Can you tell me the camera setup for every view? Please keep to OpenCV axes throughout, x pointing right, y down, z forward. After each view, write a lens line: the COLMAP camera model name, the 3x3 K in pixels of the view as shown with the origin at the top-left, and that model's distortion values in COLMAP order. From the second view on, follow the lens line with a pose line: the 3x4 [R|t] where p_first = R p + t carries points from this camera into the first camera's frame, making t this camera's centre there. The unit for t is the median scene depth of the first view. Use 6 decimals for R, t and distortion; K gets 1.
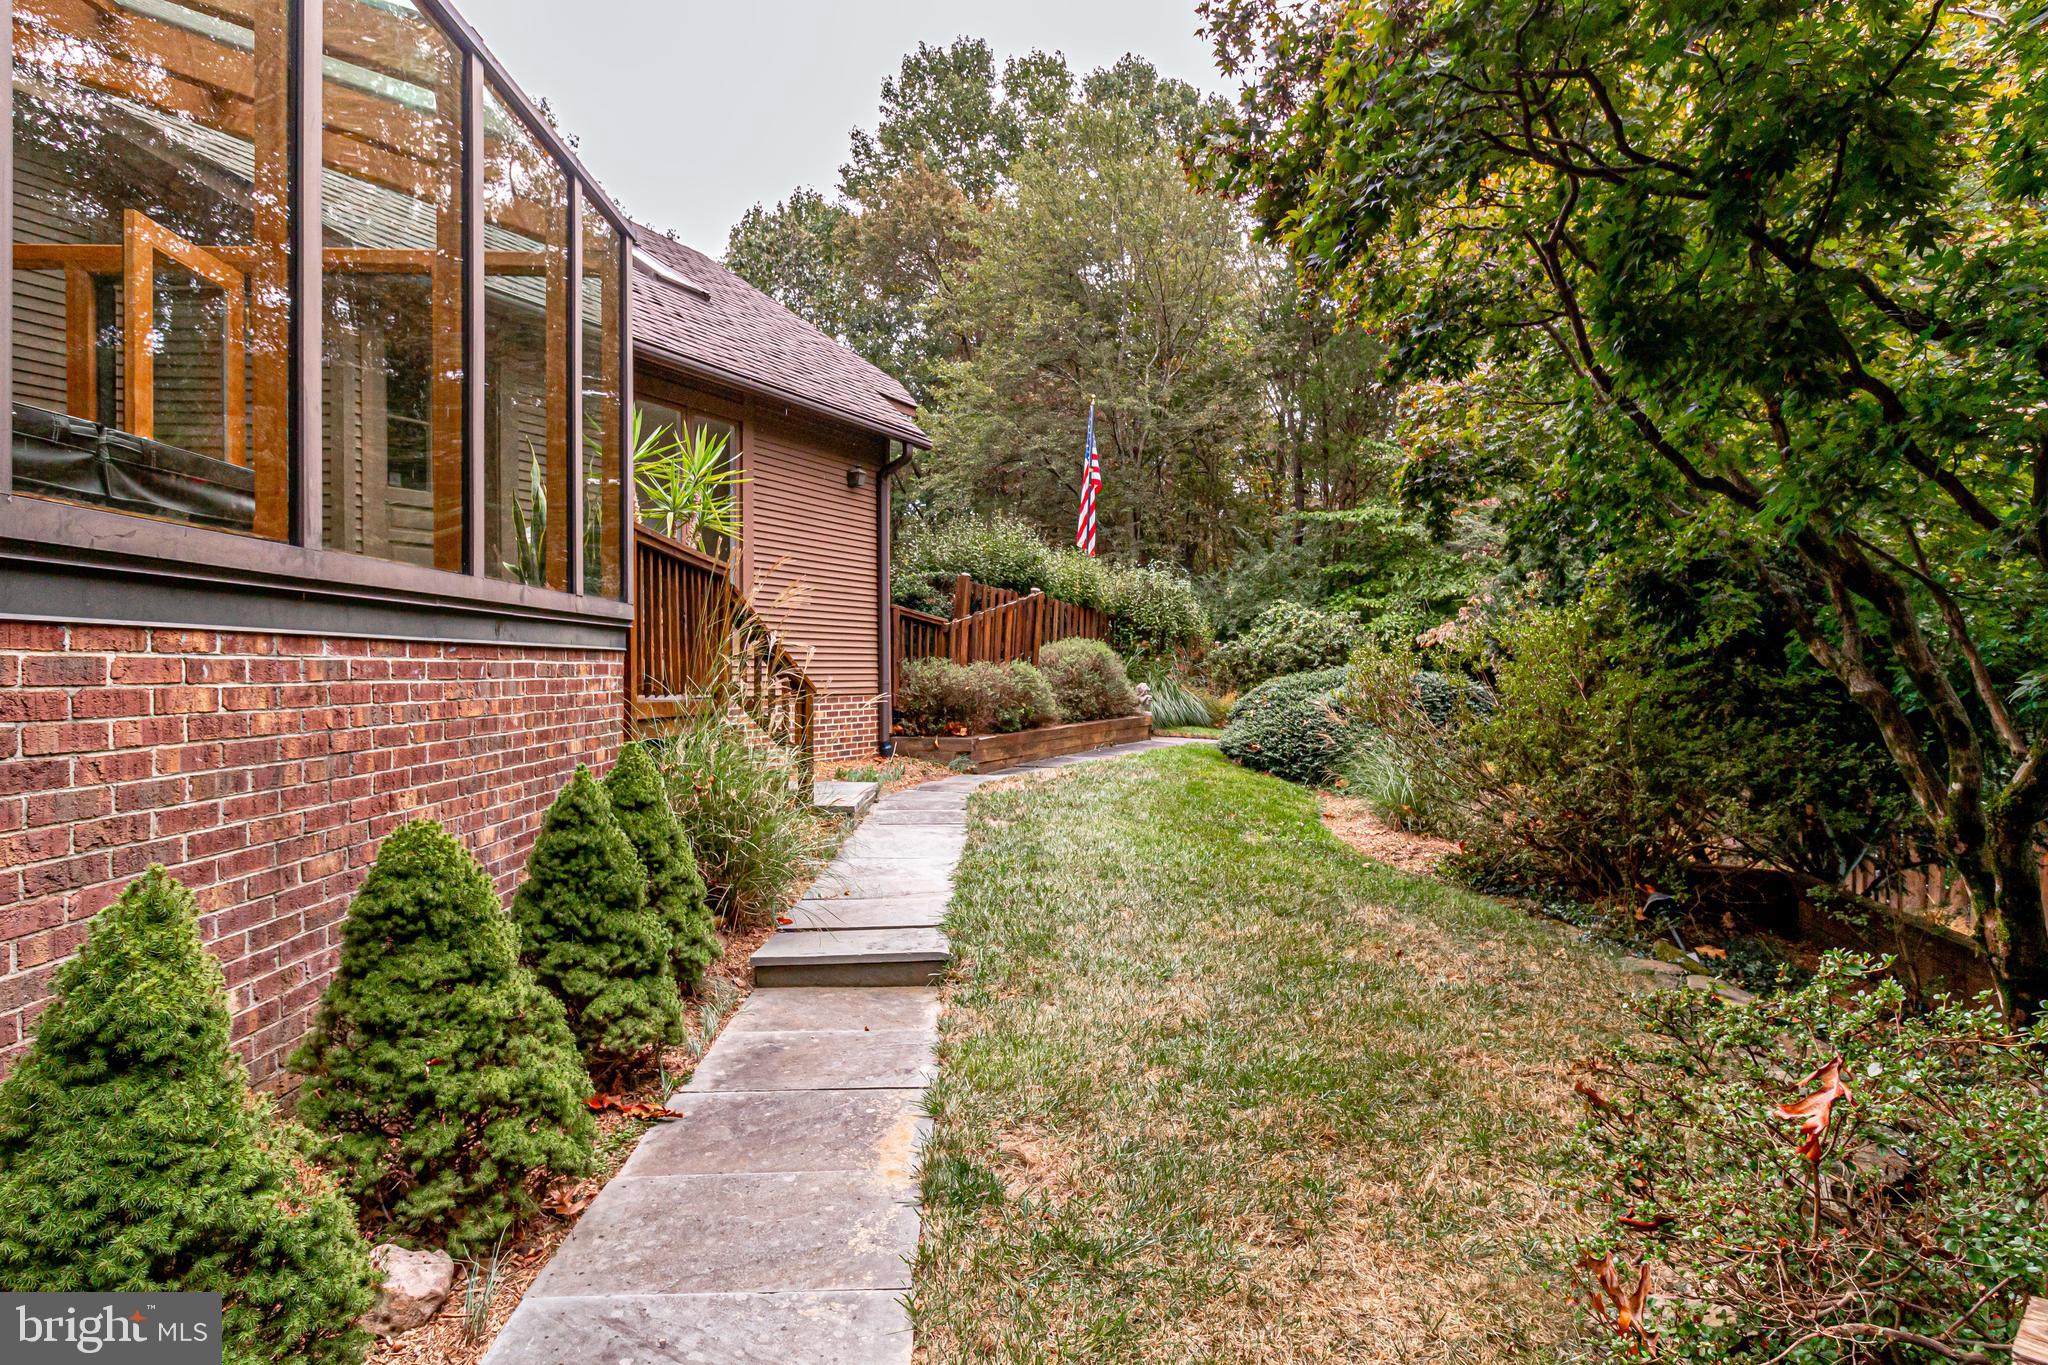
lens RADIAL K [[1115.1, 0, 1025.7], [0, 1115.1, 680.4], [0, 0, 1]] dist [0.021762, 0.000324]
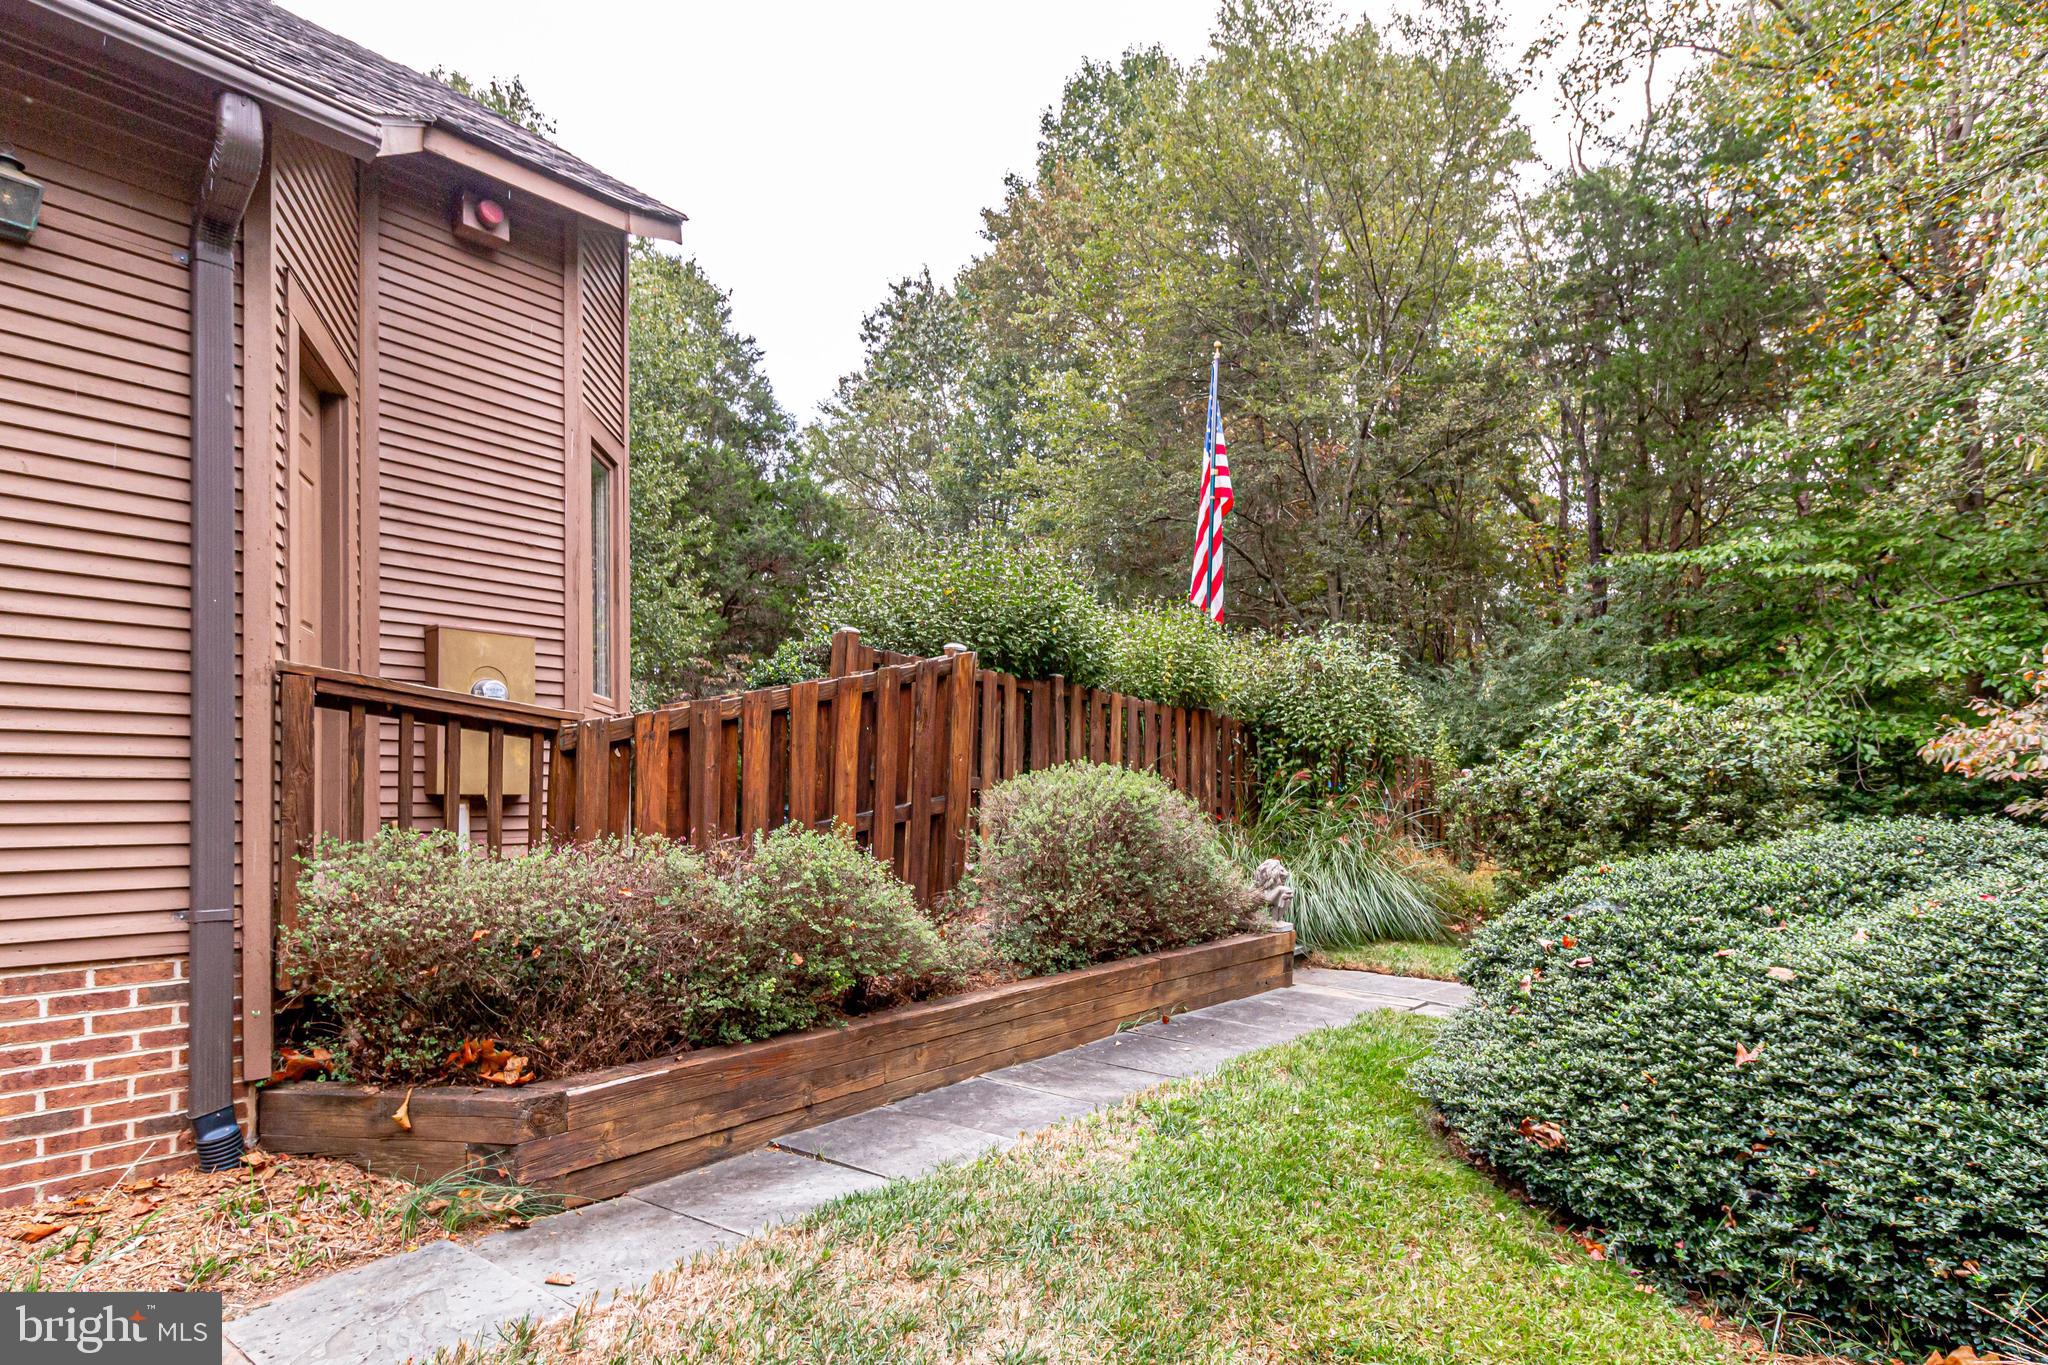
lens RADIAL K [[1115.1, 0, 1005.7], [0, 1115.1, 790.2], [0, 0, 1]] dist [0.021762, 0.000324]
pose [[0.972111, -0.013876, -0.234108, 0.094955], [0.008512, 0.999678, -0.023910, -0.014299], [0.234365, 0.021251, 0.971916, 0.464806]]
